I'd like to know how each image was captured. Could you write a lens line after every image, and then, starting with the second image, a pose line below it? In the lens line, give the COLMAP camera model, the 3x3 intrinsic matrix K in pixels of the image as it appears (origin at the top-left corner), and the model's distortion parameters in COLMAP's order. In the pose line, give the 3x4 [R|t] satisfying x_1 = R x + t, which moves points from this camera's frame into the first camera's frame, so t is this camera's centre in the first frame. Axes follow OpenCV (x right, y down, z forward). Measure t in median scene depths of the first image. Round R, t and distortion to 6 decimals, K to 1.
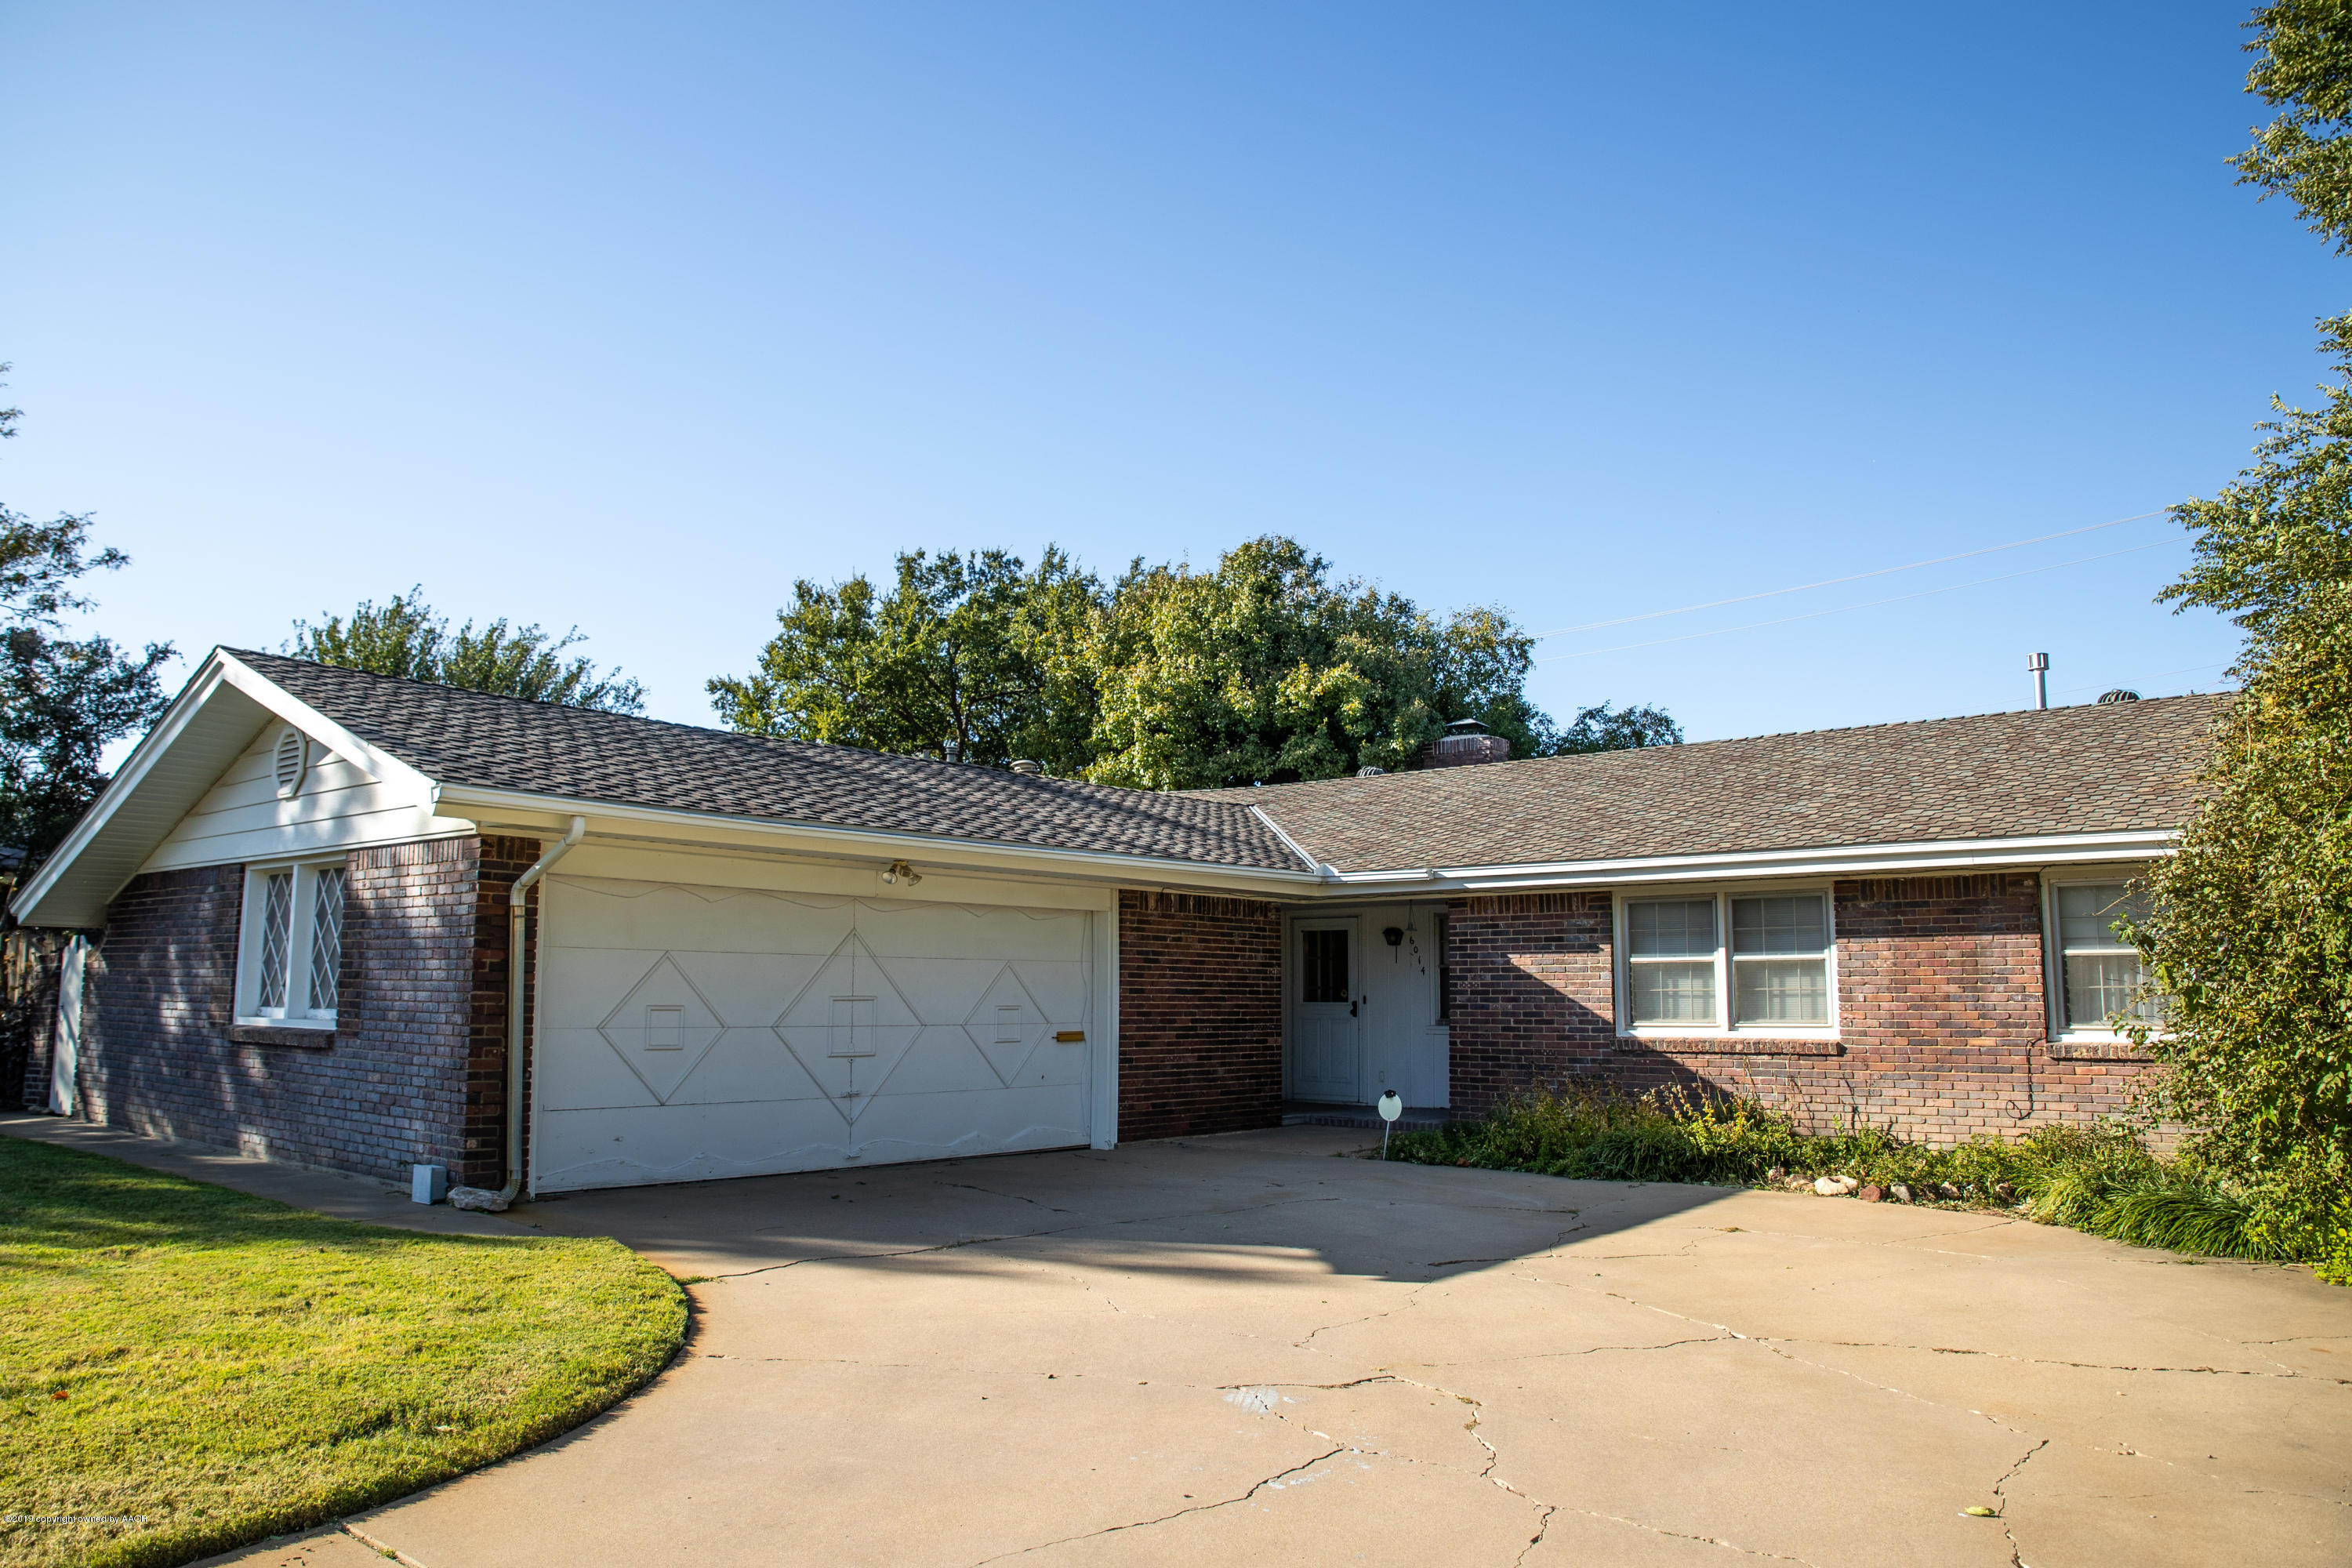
lens RADIAL K [[1664.9, 0, 1139.4], [0, 1664.9, 797.3], [0, 0, 1]] dist [-0.150075, 0.123468]
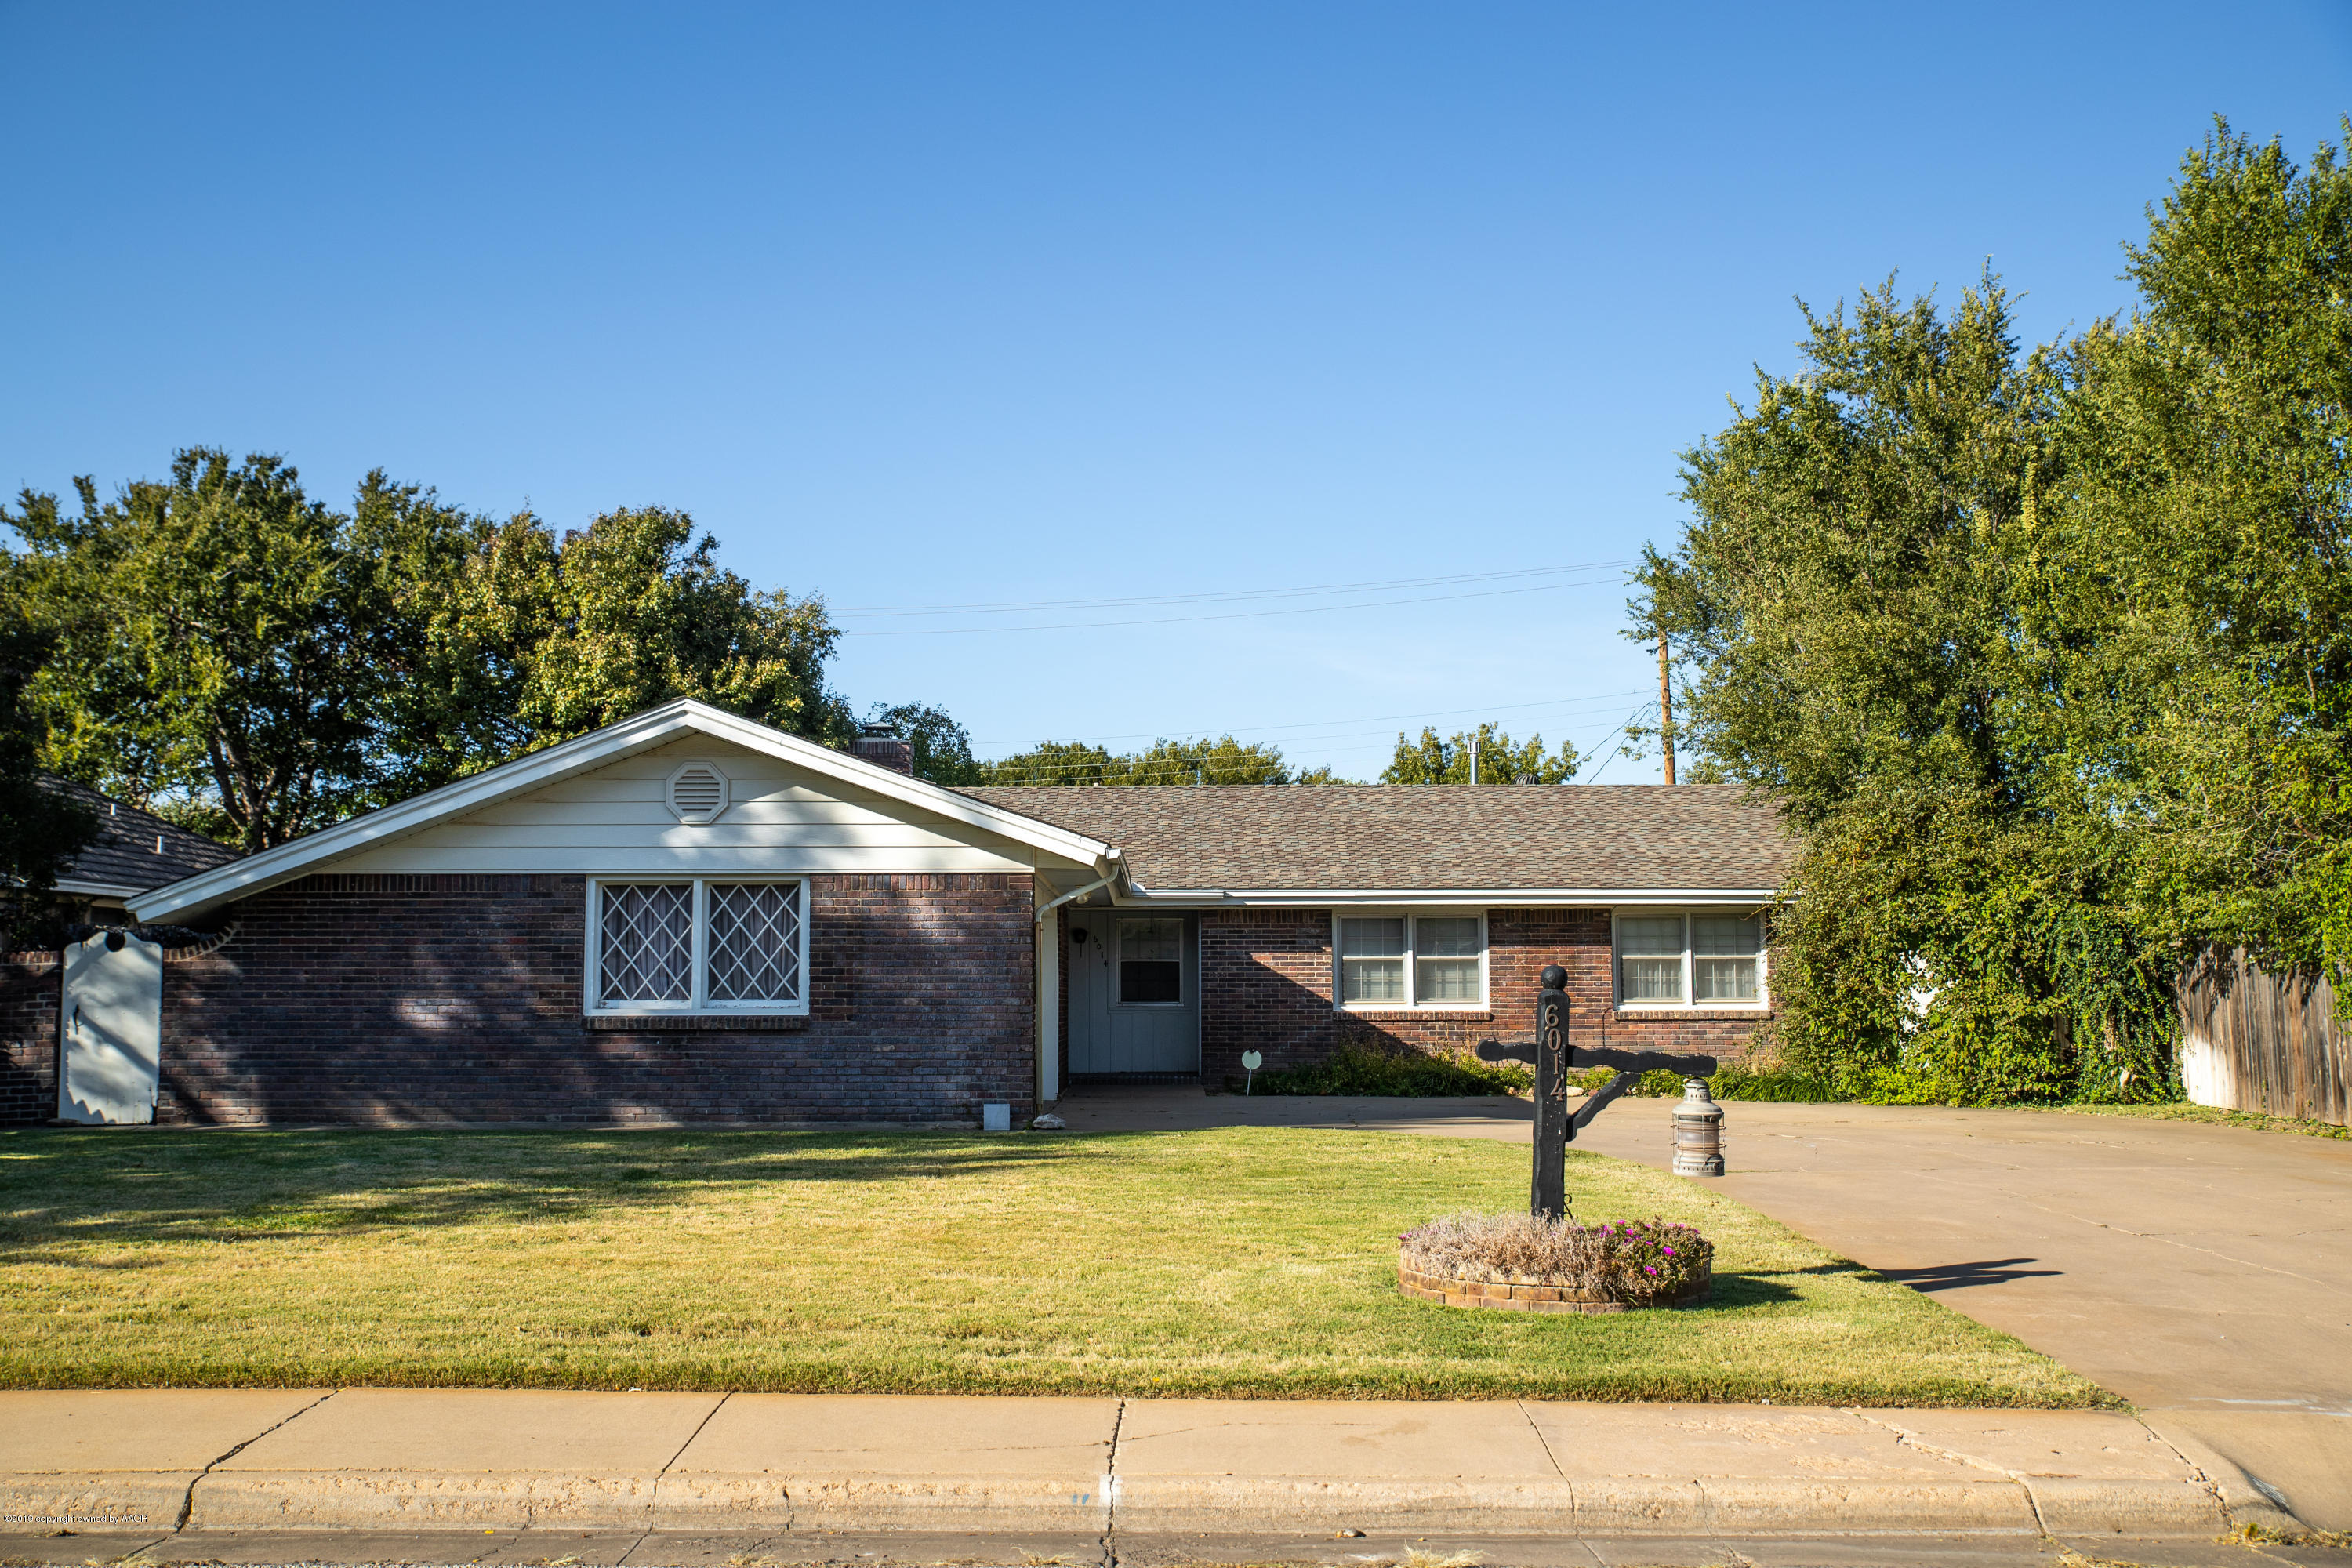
lens RADIAL K [[2390.1, 0, 1152.6], [0, 2390.1, 788.5], [0, 0, 1]] dist [-0.052235, 0.181726]
pose [[0.752408, 0.048178, 0.656934, -1.273918], [-0.070262, 0.997502, 0.007319, -0.055401], [-0.654940, -0.051664, 0.753913, -0.485838]]
